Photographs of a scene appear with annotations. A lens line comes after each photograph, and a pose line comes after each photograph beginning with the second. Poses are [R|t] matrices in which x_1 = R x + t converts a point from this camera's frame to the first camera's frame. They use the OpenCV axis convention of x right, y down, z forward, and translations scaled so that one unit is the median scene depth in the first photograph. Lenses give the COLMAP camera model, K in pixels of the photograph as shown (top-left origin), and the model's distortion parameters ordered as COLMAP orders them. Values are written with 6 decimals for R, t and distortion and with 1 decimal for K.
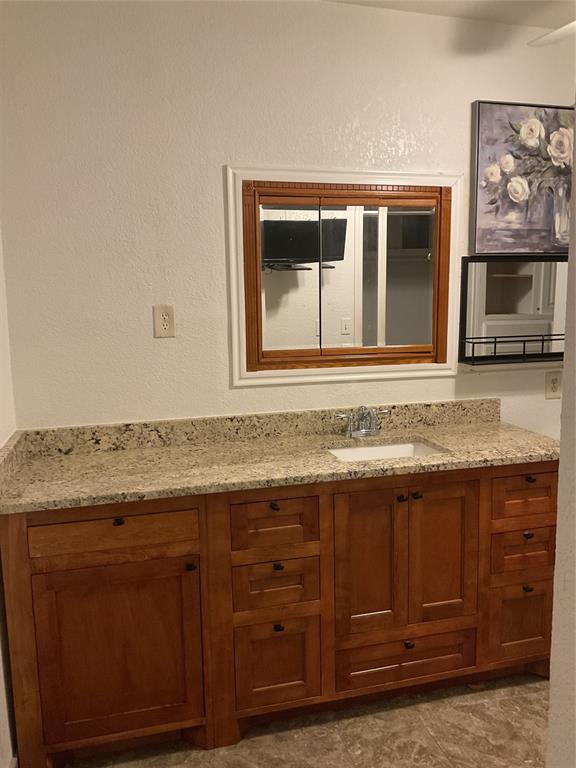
lens RADIAL K [[629.5, 0, 288.0], [0, 629.5, 379.3], [0, 0, 1]] dist [0.097732, -0.187889]
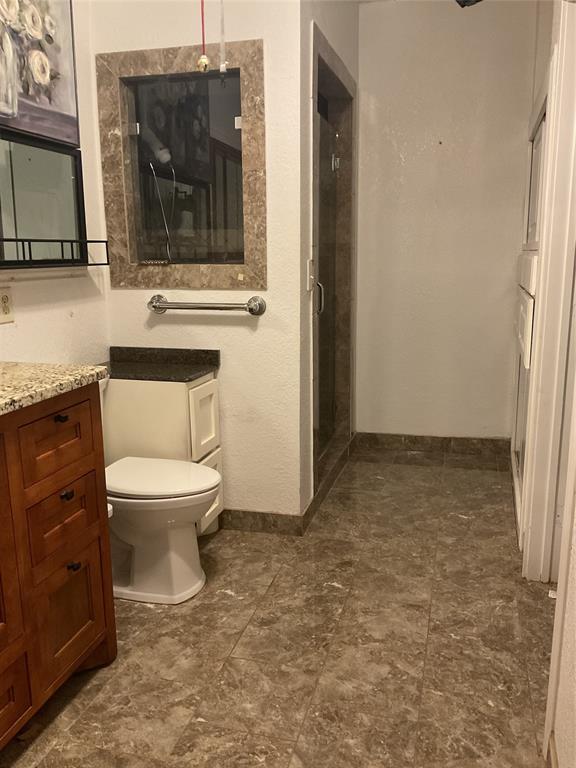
lens RADIAL K [[629.5, 0, 288.0], [0, 629.5, 379.3], [0, 0, 1]] dist [0.097732, -0.187889]
pose [[0.504236, -0.158290, 0.848935, -0.078320], [0.114310, 0.986641, 0.116071, 0.051790], [-0.855967, 0.038515, 0.515594, 0.353527]]
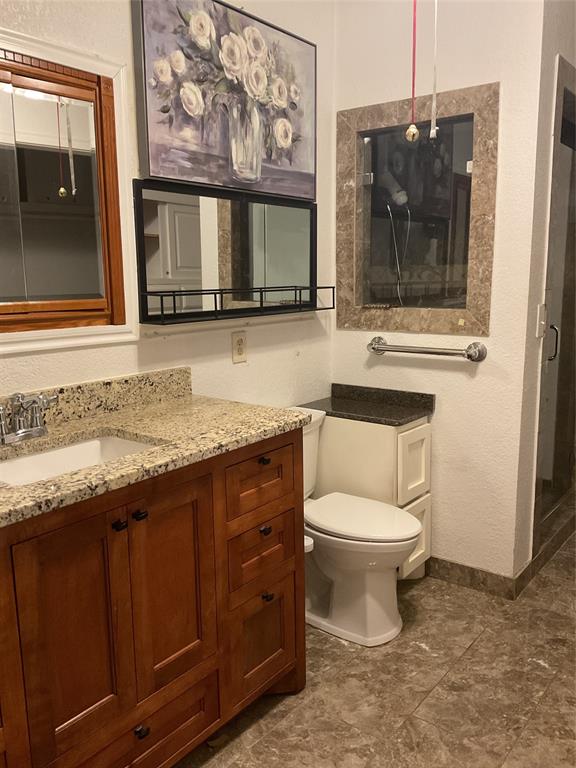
lens RADIAL K [[629.5, 0, 288.0], [0, 629.5, 379.3], [0, 0, 1]] dist [0.097732, -0.187889]
pose [[0.798370, -0.094106, 0.594768, -0.046039], [0.078933, 0.995545, 0.051566, 0.015718], [-0.596972, 0.005778, 0.802242, 0.302120]]
